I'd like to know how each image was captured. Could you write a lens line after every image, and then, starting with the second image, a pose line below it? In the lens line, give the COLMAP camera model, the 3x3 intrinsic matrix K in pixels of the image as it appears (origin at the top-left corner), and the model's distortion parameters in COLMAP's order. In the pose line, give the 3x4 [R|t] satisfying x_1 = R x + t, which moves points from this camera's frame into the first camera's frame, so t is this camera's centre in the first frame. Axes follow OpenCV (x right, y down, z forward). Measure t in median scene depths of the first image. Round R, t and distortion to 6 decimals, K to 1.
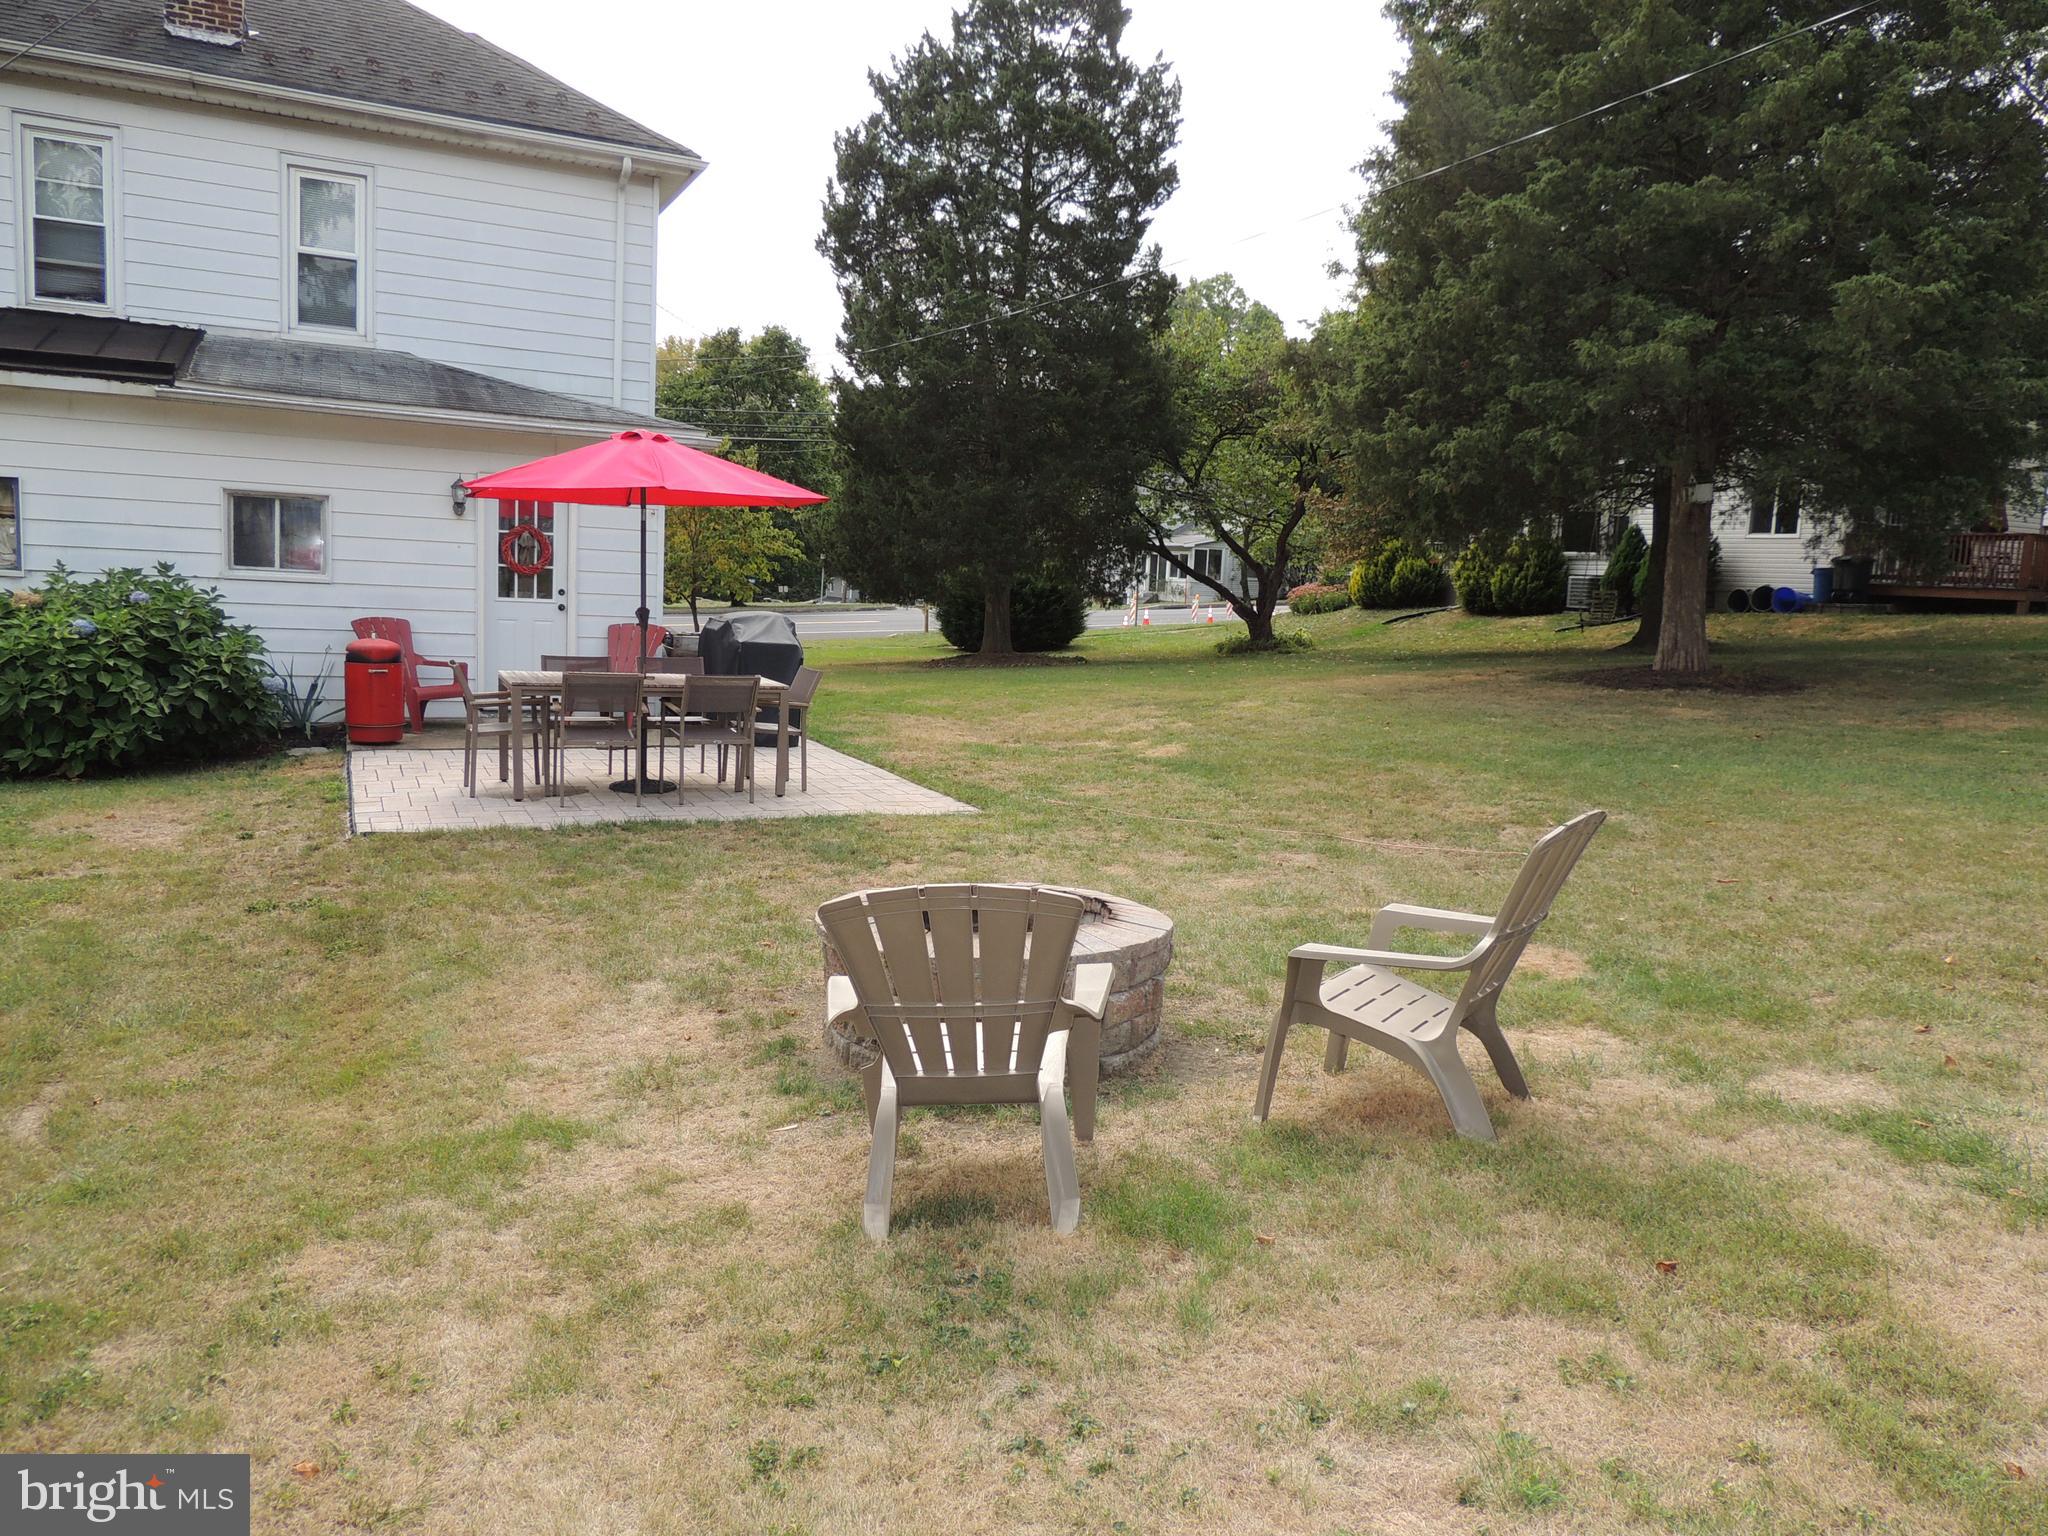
lens RADIAL K [[1425.5, 0, 1025.1], [0, 1425.5, 711.8], [0, 0, 1]] dist [-0.026025, 0.002793]
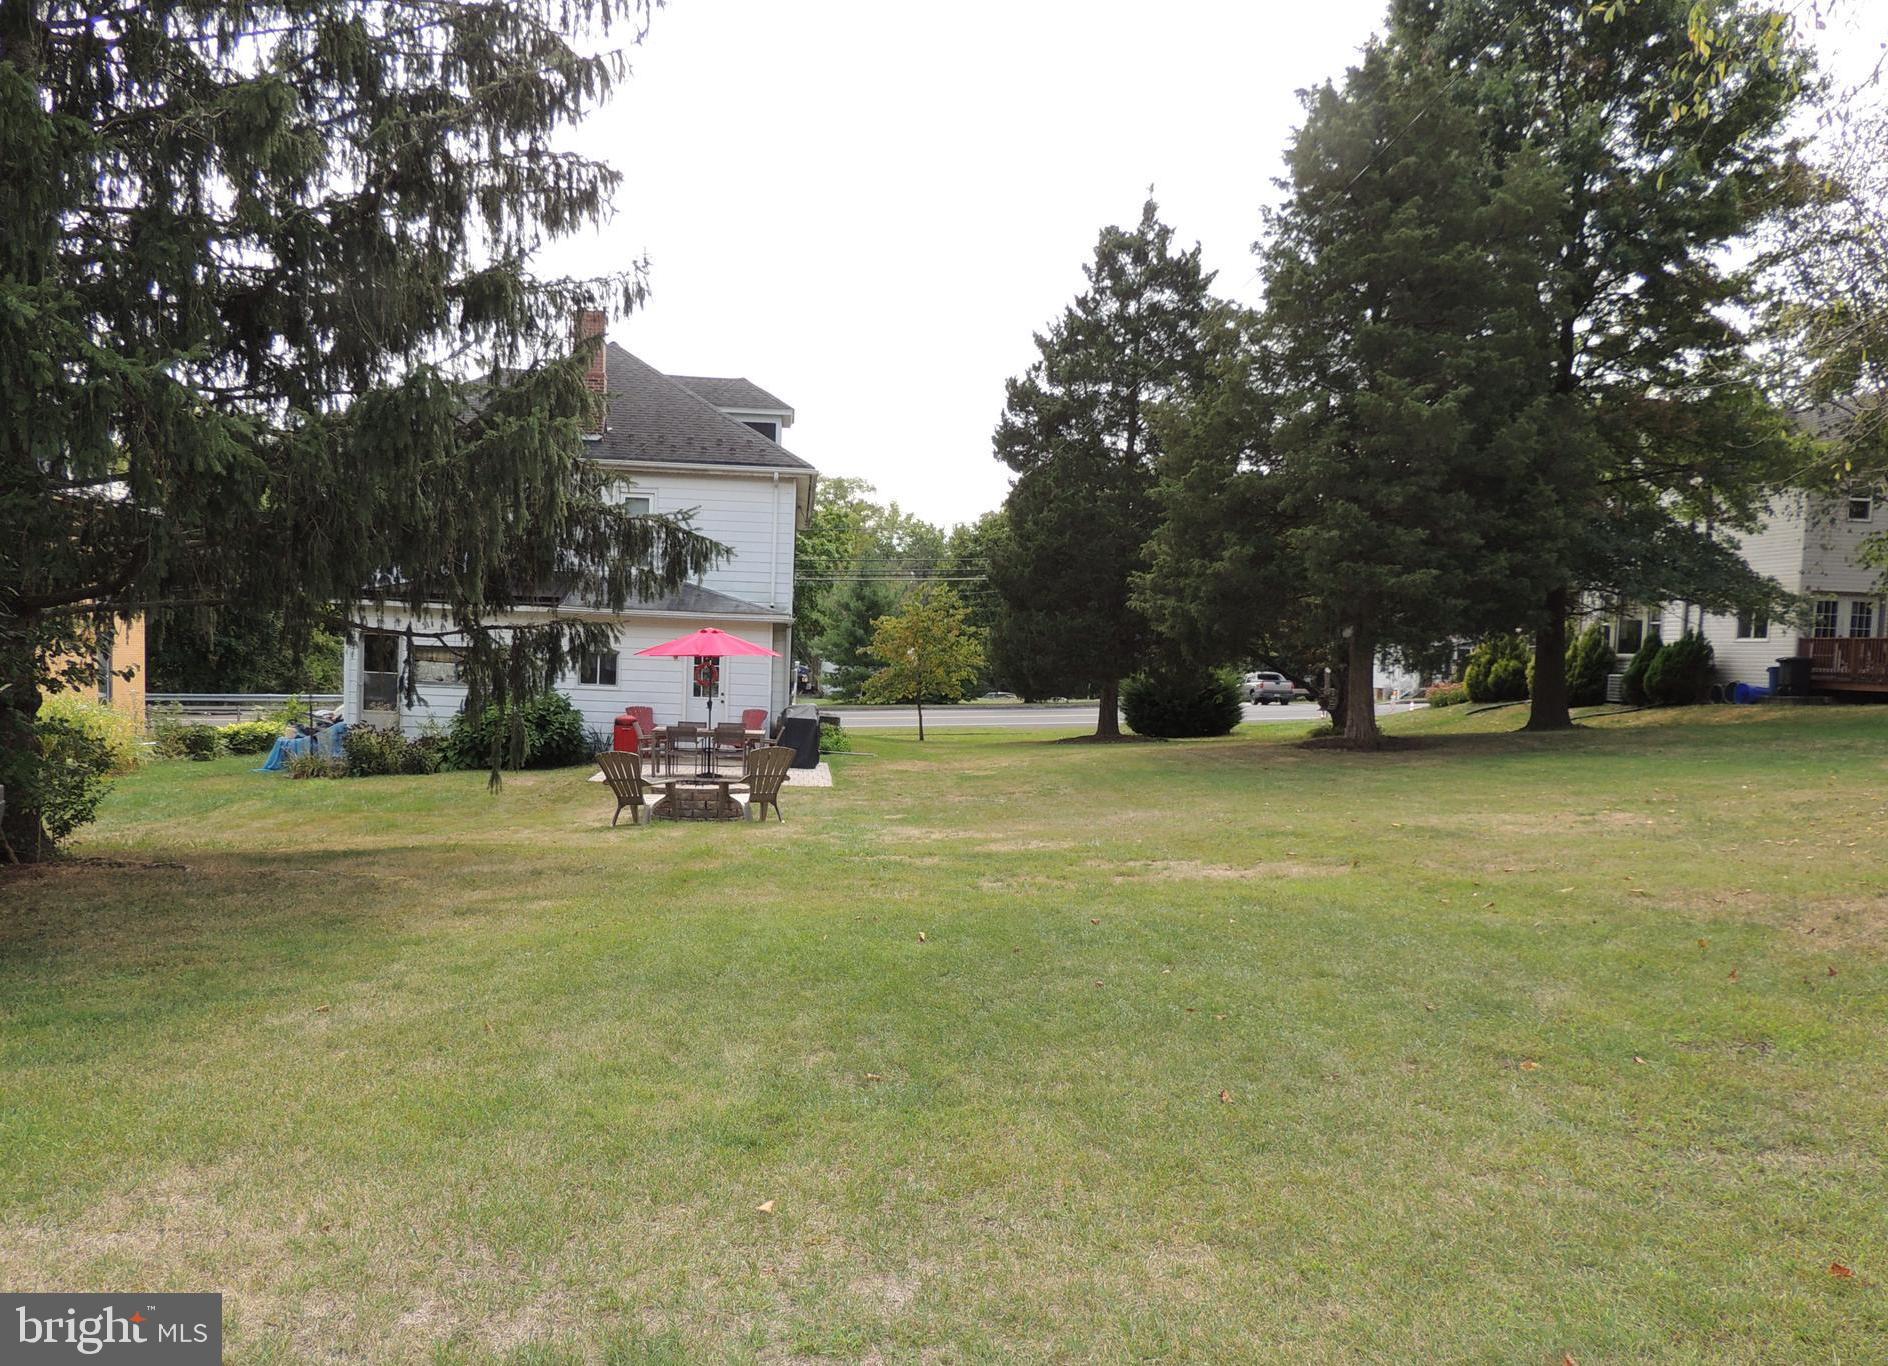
lens RADIAL K [[1433.3, 0, 944.0], [0, 1433.3, 683.0], [0, 0, 1]] dist [-0.136534, -0.000204]
pose [[0.939900, -0.007366, -0.341370, 0.304601], [-0.022638, 0.996223, -0.083825, 0.029112], [0.340698, 0.086515, 0.936184, -0.369792]]
